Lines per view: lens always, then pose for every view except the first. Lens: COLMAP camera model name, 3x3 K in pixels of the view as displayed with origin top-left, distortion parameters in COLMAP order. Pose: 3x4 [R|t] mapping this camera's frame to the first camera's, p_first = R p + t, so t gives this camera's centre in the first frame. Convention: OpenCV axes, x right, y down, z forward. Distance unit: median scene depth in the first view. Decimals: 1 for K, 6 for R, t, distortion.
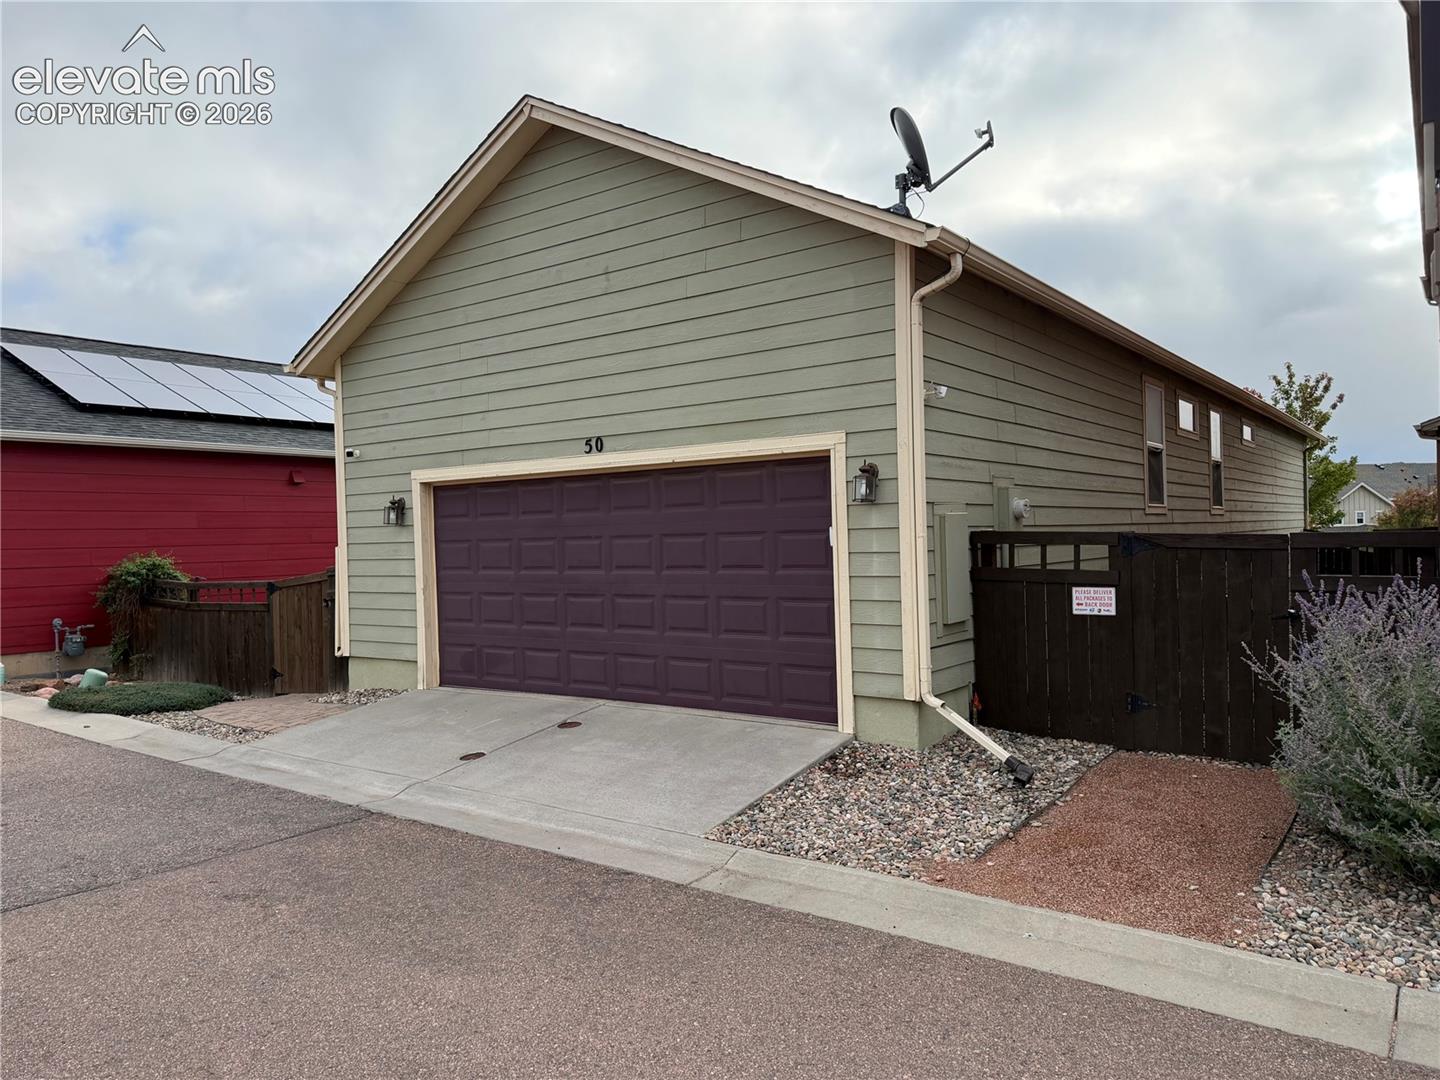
lens RADIAL K [[1036.9, 0, 722.1], [0, 1036.9, 538.3], [0, 0, 1]] dist [0.054808, -0.080919]
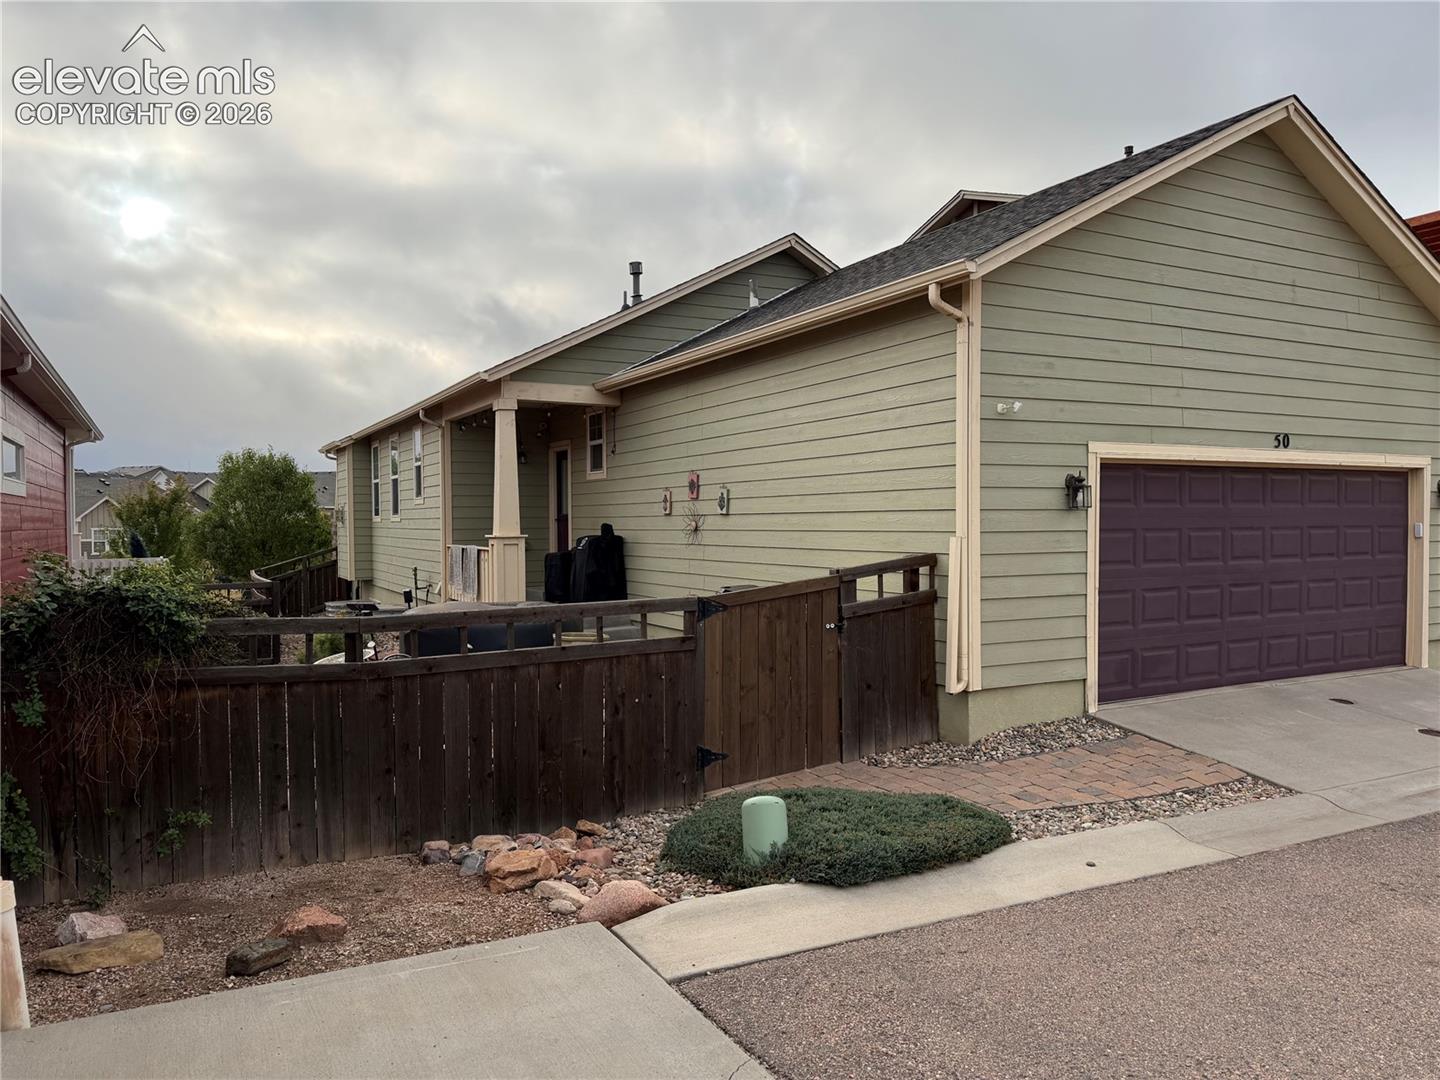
lens RADIAL K [[1036.9, 0, 721.3], [0, 1036.9, 546.2], [0, 0, 1]] dist [0.054808, -0.080919]
pose [[0.431052, 0.012544, 0.902240, -1.381529], [0.003755, 0.999870, -0.015696, 0.033343], [-0.902319, 0.010154, 0.430949, 1.095534]]
